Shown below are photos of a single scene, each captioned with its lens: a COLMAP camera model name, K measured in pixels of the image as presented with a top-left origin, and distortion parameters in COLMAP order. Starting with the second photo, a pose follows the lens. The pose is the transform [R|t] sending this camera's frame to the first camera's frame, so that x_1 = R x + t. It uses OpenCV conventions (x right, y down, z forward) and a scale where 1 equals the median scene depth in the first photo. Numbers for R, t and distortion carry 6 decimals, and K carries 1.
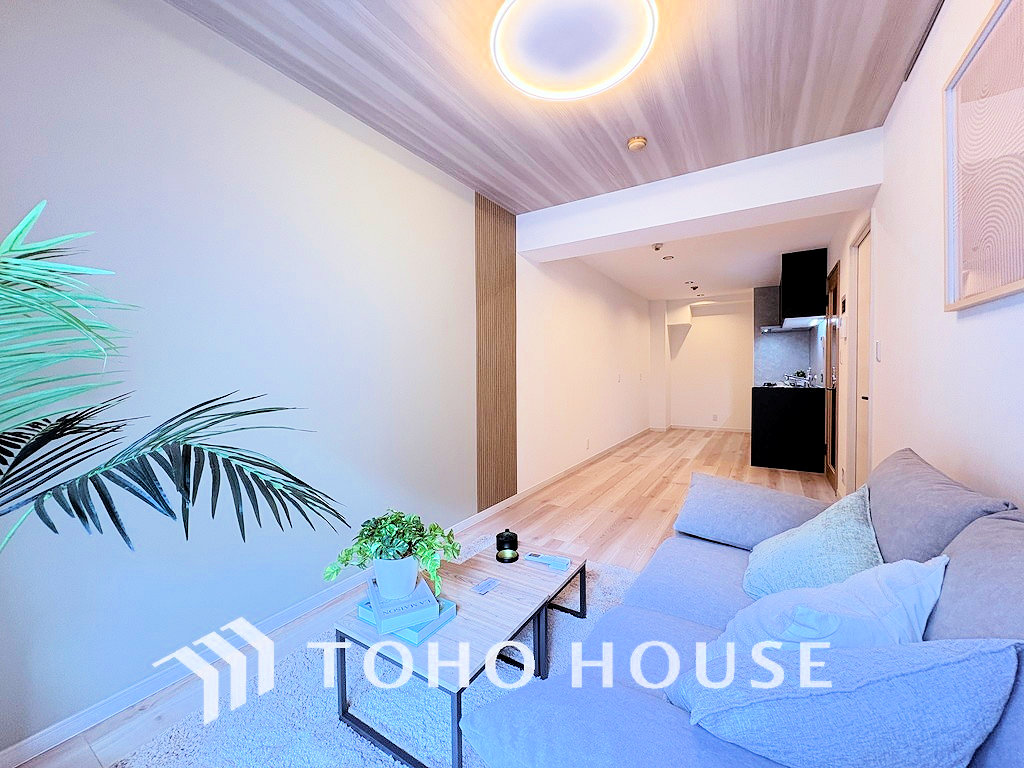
lens RADIAL K [[407.7, 0, 512.3], [0, 407.7, 383.1], [0, 0, 1]] dist [-0.001356, 0.000355]
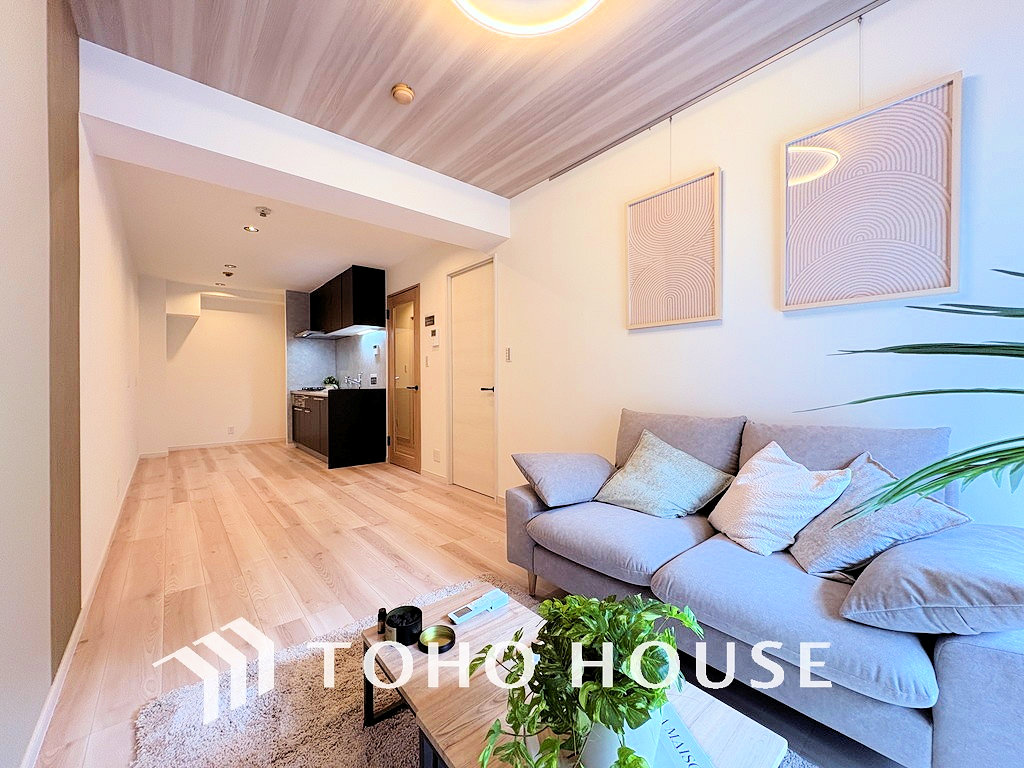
lens RADIAL K [[407.7, 0, 512.5], [0, 407.7, 382.9], [0, 0, 1]] dist [-0.001356, 0.000355]
pose [[0.306746, 0.004254, 0.951782, -0.297859], [0.027241, 0.999541, -0.013246, 0.026296], [-0.951401, 0.029991, 0.306490, 0.365807]]
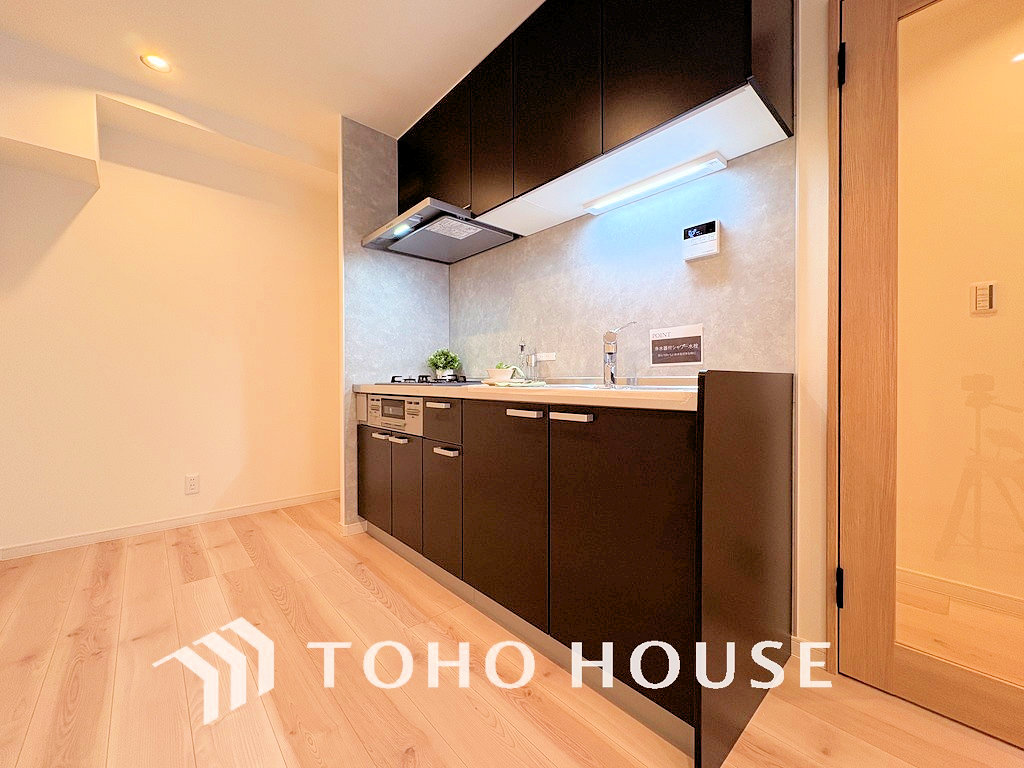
lens RADIAL K [[407.7, 0, 521.4], [0, 407.7, 381.3], [0, 0, 1]] dist [-0.001356, 0.000355]
pose [[0.260897, 0.000980, 0.965366, 0.522987], [0.029910, 0.999511, -0.009098, 0.018428], [-0.964903, 0.031248, 0.260740, 1.393790]]
